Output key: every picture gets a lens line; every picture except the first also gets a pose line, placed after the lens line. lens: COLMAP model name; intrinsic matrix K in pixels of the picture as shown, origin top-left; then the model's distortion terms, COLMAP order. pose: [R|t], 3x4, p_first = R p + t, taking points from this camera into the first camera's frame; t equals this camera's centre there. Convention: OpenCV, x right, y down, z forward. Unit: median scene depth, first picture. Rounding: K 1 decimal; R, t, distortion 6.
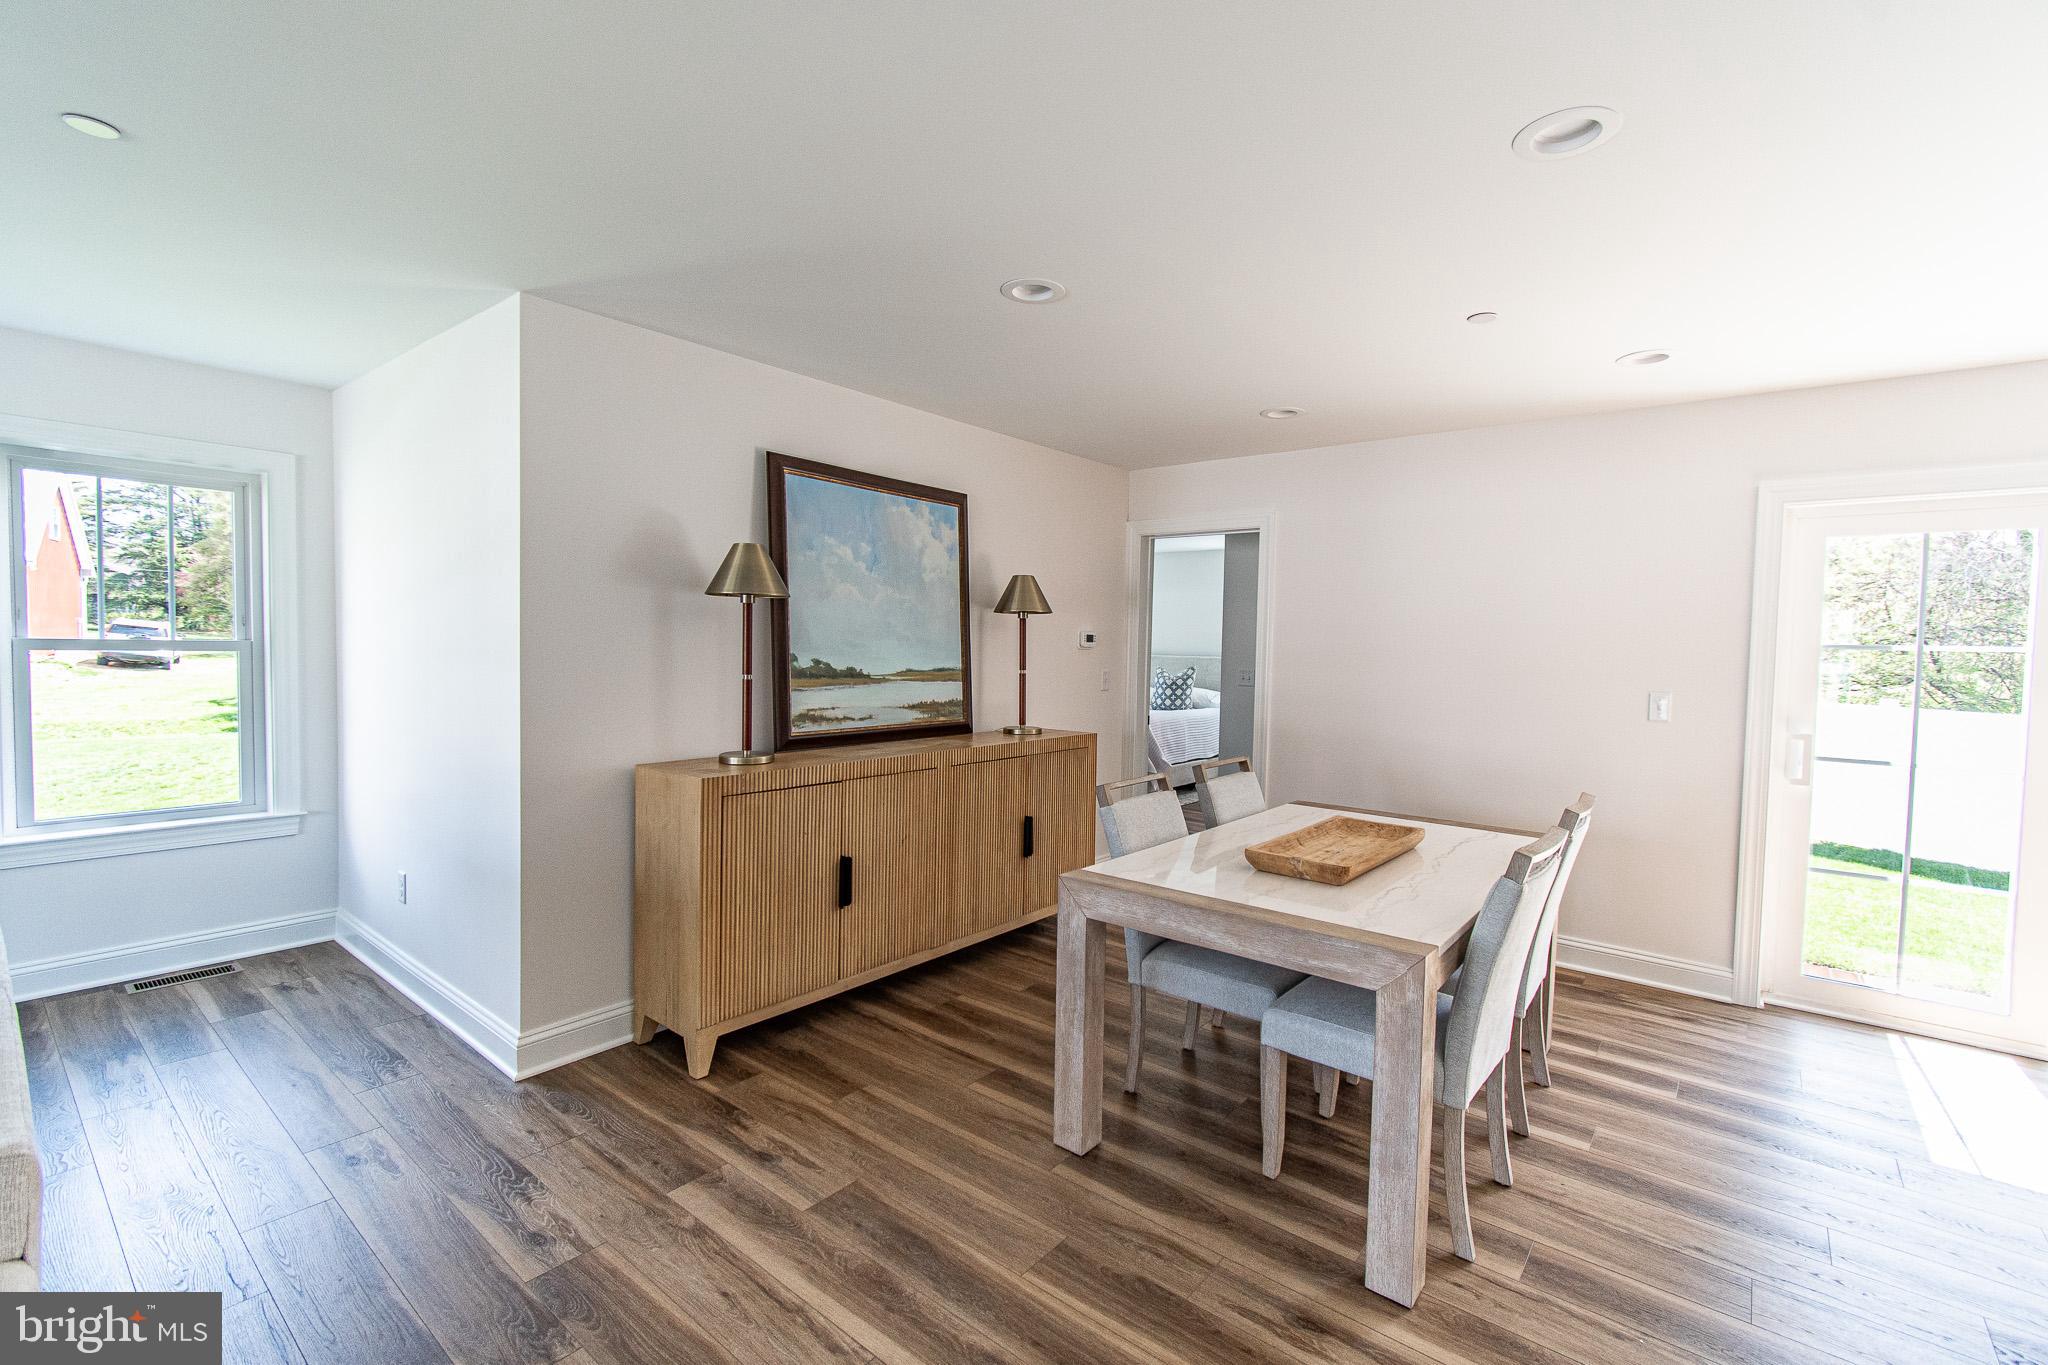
lens RADIAL K [[897.0, 0, 1028.0], [0, 897.0, 680.7], [0, 0, 1]] dist [-0.000596, -0.000762]
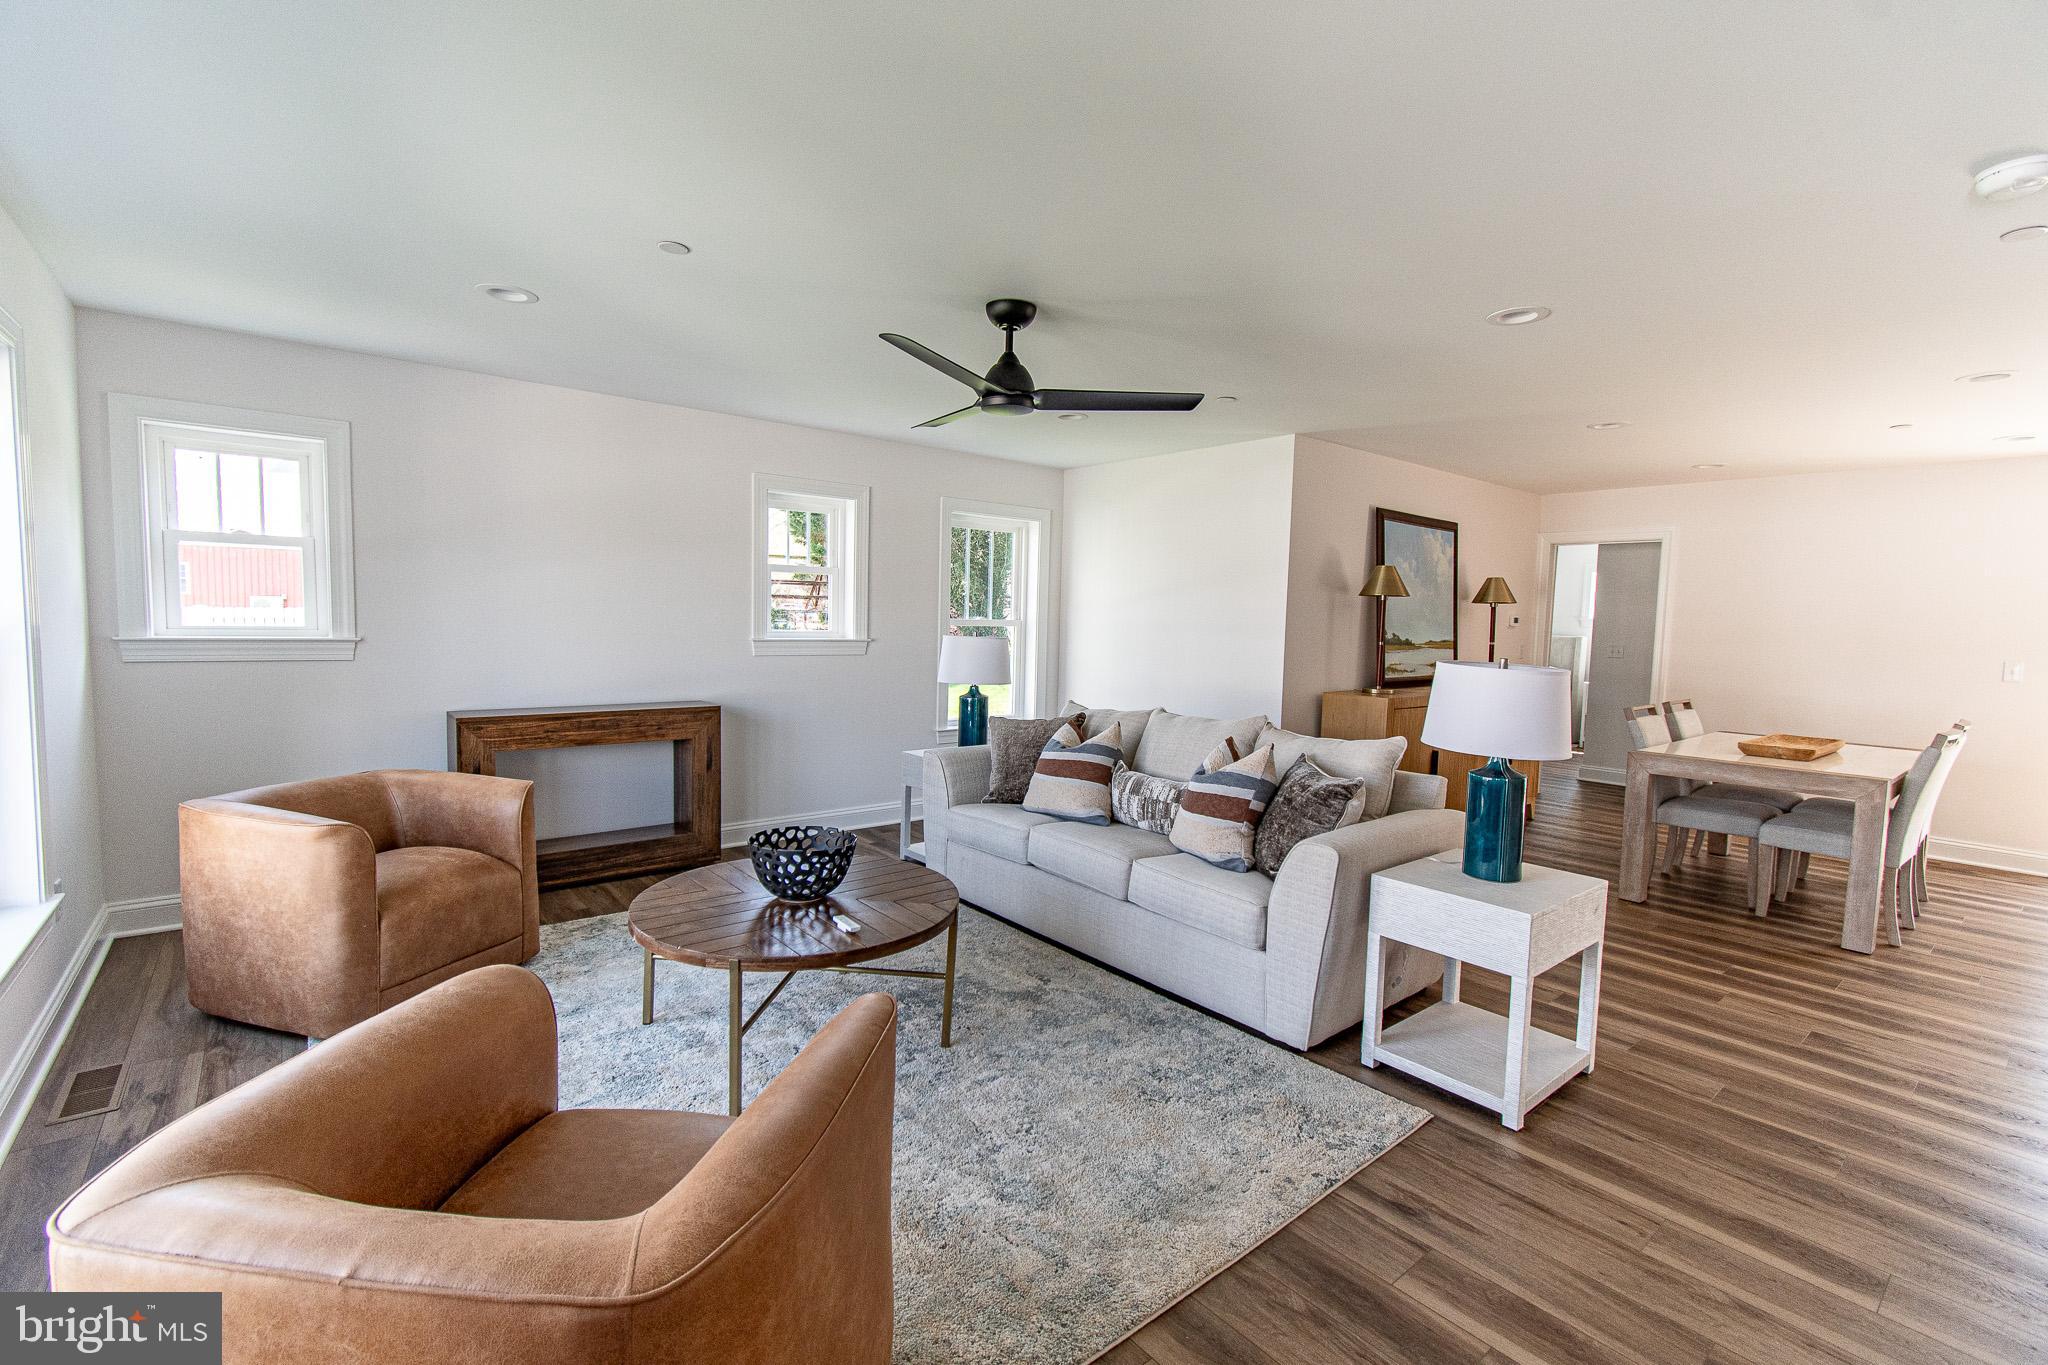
lens RADIAL K [[895.7, 0, 1022.2], [0, 895.7, 681.3], [0, 0, 1]] dist [0.000226, -0.002484]
pose [[0.979336, 0.019747, -0.201274, -0.578548], [-0.014186, 0.999478, 0.029034, 0.025770], [0.201742, -0.025579, 0.979105, -0.742241]]
